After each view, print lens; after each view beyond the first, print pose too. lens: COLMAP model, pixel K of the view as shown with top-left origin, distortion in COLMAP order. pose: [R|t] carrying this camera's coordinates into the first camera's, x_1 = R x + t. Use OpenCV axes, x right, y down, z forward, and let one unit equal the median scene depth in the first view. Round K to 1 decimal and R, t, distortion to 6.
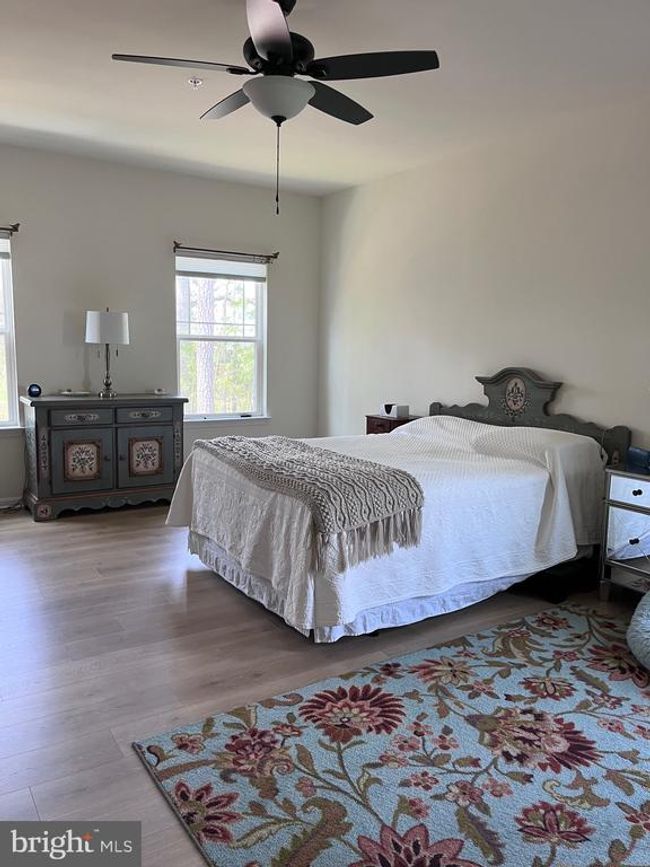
lens RADIAL K [[657.5, 0, 319.9], [0, 657.5, 433.0], [0, 0, 1]] dist [0.044015, -0.062381]
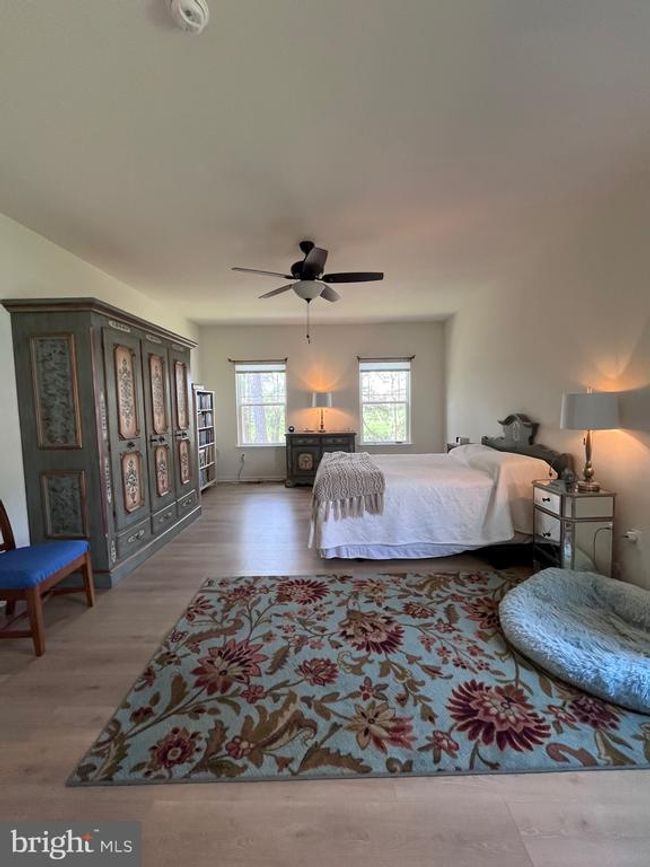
lens RADIAL K [[351.3, 0, 328.0], [0, 351.3, 428.5], [0, 0, 1]] dist [-0.007901, 0.000754]
pose [[0.836558, -0.000699, -0.547878, 0.625051], [-0.037941, 0.997525, -0.059205, -0.000033], [0.546563, 0.070316, 0.834461, 0.132292]]
